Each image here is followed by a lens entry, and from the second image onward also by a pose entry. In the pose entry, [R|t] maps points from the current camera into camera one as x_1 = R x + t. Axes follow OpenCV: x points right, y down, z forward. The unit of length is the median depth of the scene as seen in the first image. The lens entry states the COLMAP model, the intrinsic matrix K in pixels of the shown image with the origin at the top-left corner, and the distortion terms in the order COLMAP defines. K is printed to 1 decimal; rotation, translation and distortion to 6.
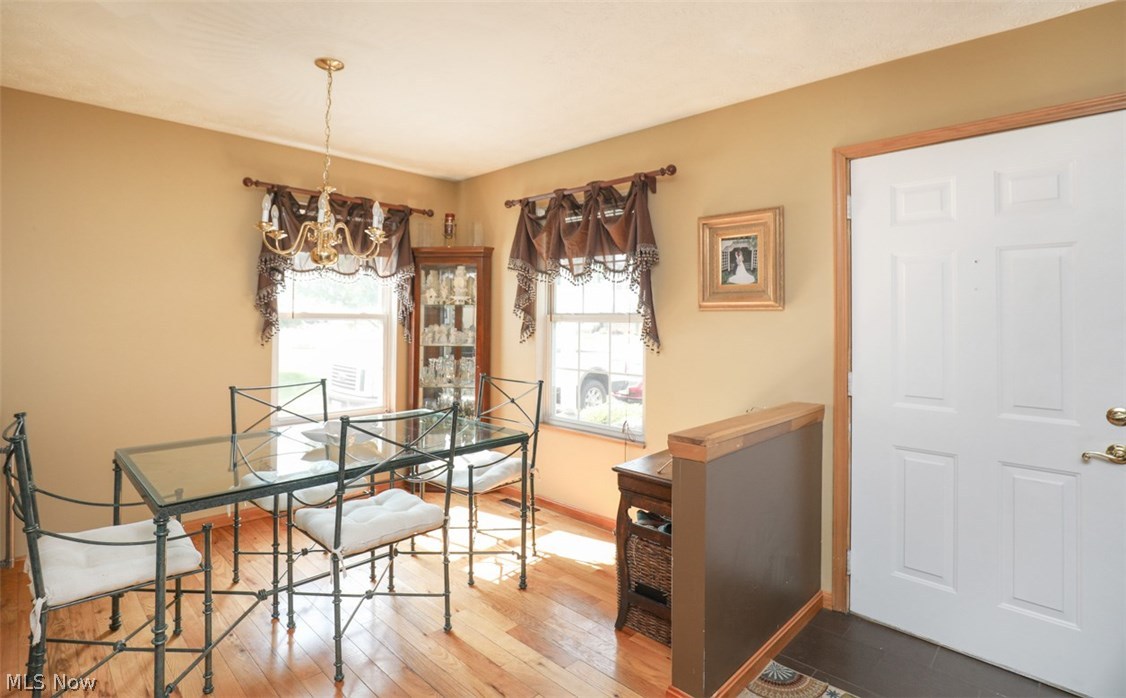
lens RADIAL K [[545.3, 0, 533.9], [0, 545.3, 303.0], [0, 0, 1]] dist [0.004821, 0.000249]
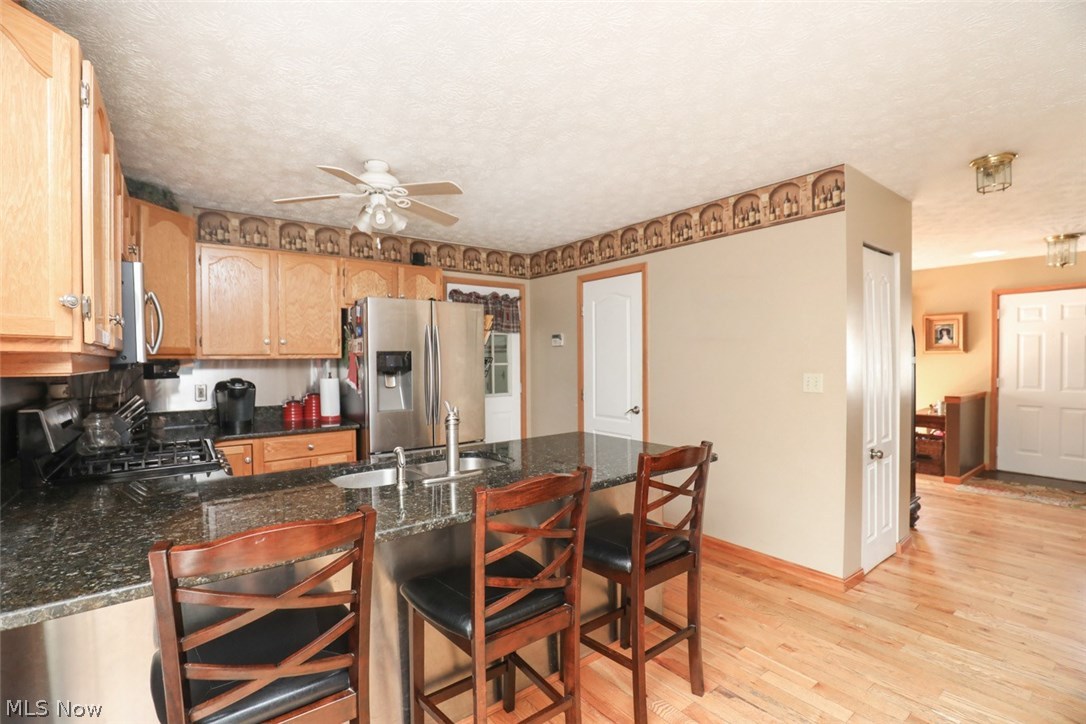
lens RADIAL K [[498.5, 0, 543.1], [0, 498.5, 362.4], [0, 0, 1]] dist [-0.002786, -0.000170]
pose [[0.995835, -0.007634, -0.090856, -1.246089], [0.010457, 0.999476, 0.030634, -0.040216], [0.090574, -0.031456, 0.995393, -1.413468]]
